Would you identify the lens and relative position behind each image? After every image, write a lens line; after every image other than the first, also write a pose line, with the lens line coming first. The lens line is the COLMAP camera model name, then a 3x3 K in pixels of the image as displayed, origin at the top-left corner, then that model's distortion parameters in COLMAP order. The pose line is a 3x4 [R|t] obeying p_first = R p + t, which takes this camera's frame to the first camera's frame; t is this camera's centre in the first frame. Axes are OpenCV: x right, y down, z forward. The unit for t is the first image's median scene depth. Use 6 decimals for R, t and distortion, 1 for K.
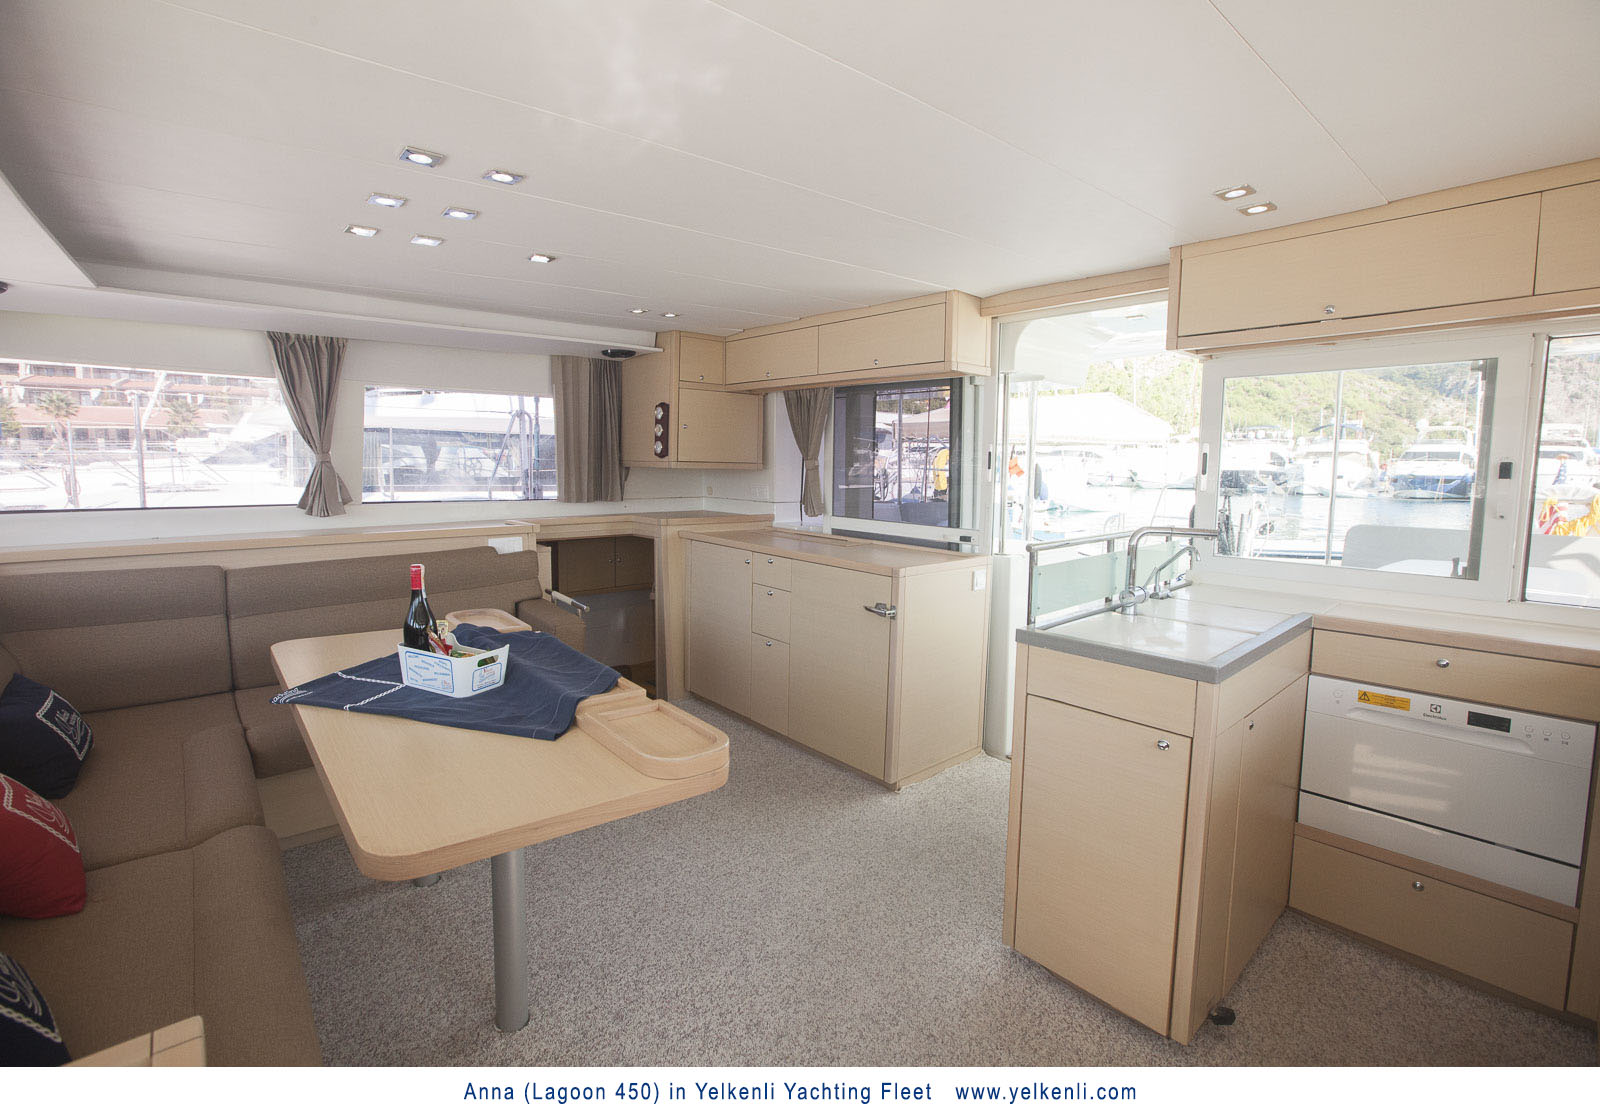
lens RADIAL K [[726.0, 0, 789.4], [0, 726.0, 521.8], [0, 0, 1]] dist [-0.038254, 0.011902]
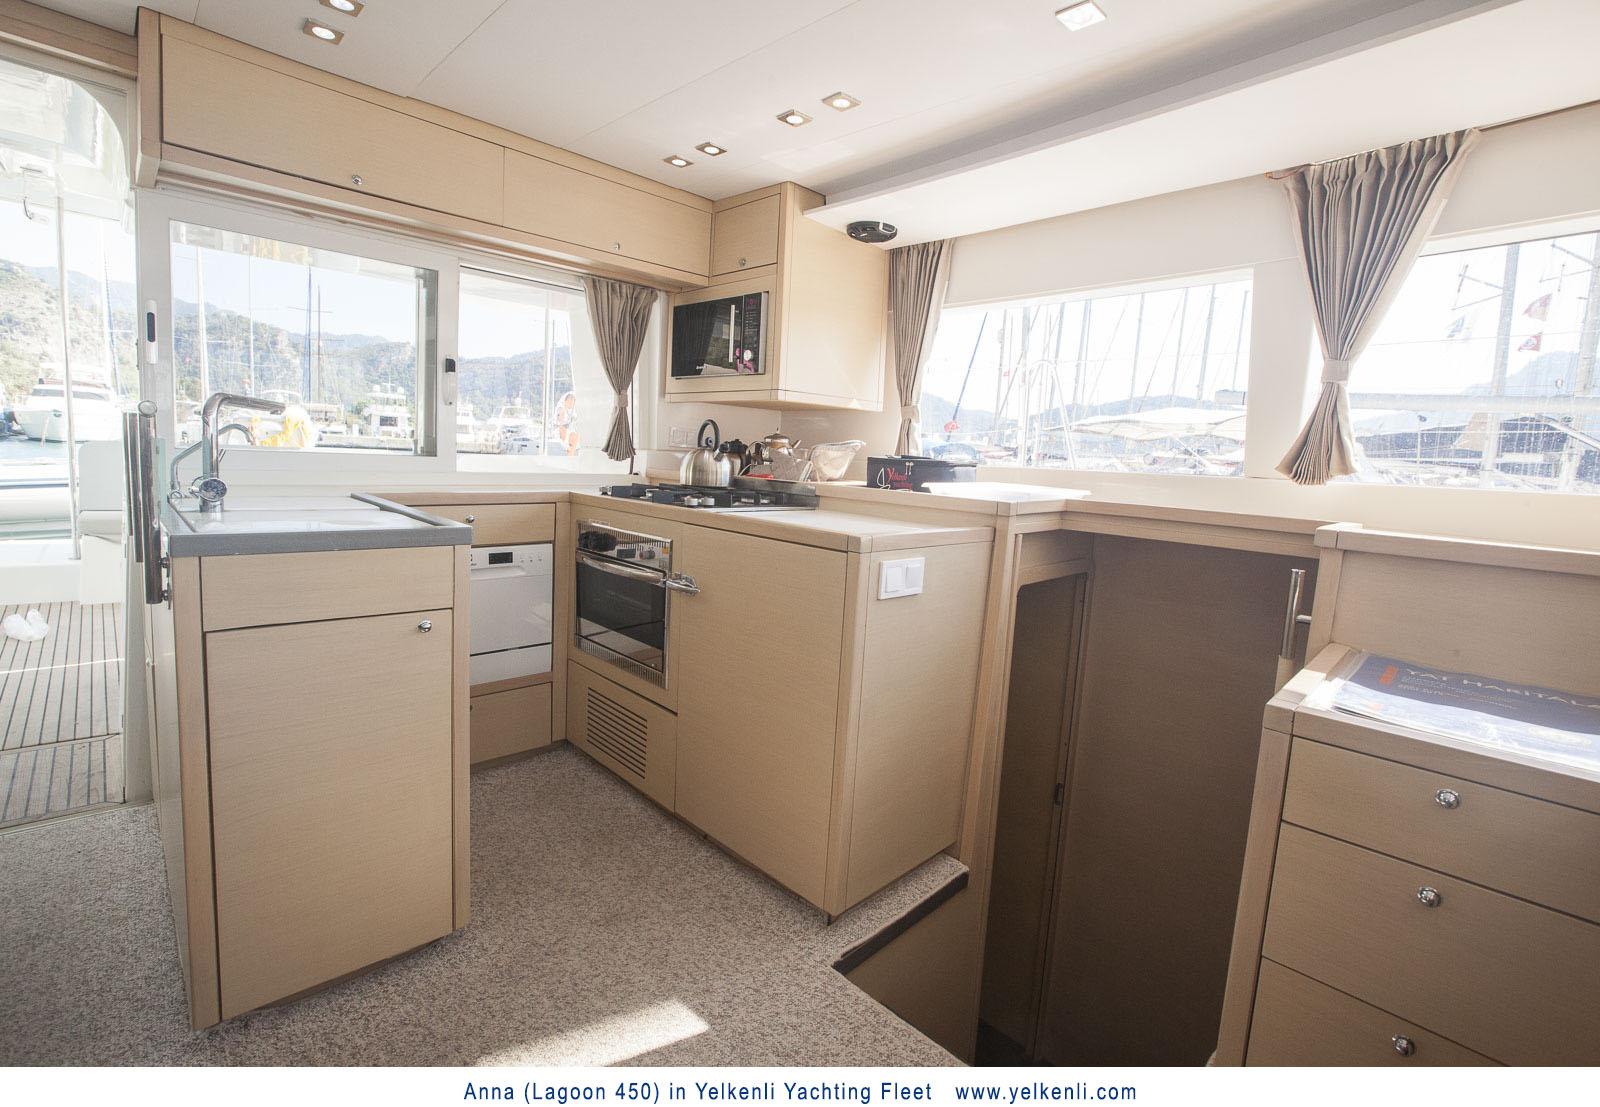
lens RADIAL K [[726.0, 0, 789.4], [0, 726.0, 521.8], [0, 0, 1]] dist [-0.038254, 0.011902]
pose [[-0.053207, -0.101424, 0.993419, -0.227797], [0.020721, 0.994502, 0.102645, 0.063460], [-0.998369, 0.026046, -0.050812, 0.367025]]
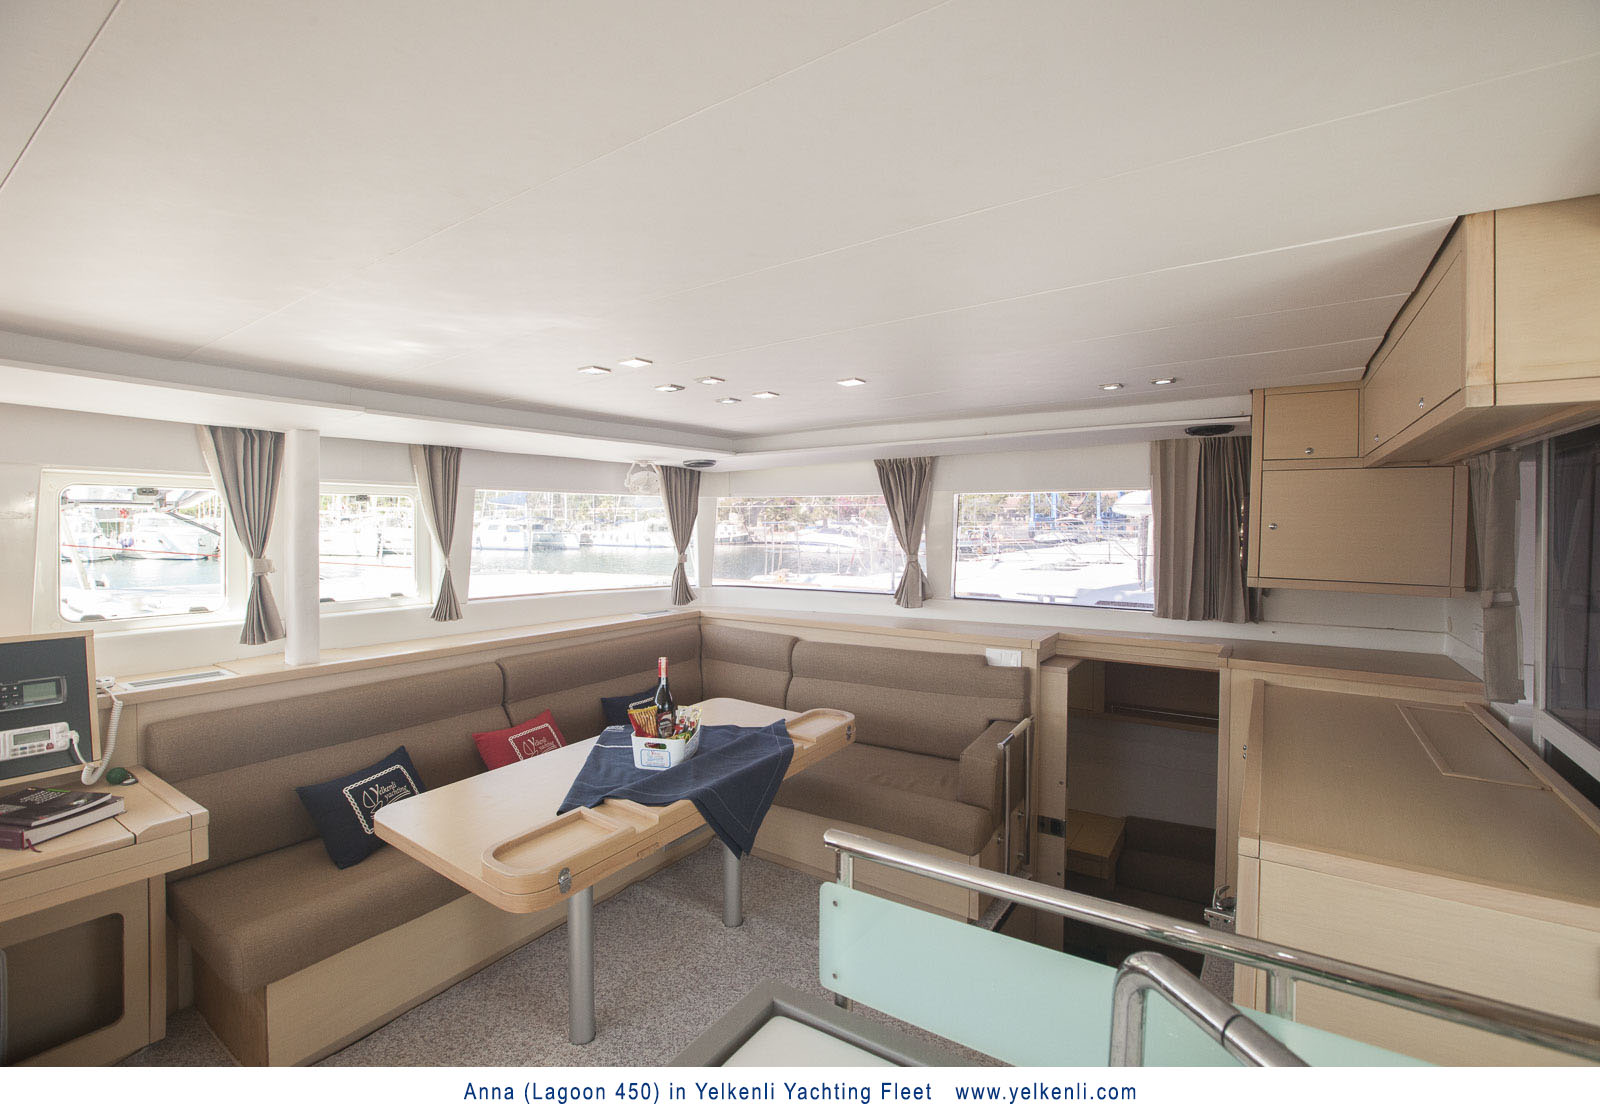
lens RADIAL K [[726.0, 0, 789.4], [0, 726.0, 521.8], [0, 0, 1]] dist [-0.038254, 0.011902]
pose [[0.255192, -0.010751, -0.966831, 0.587539], [-0.086627, 0.995663, -0.033936, -0.115207], [0.963002, 0.092414, 0.253154, 0.619920]]
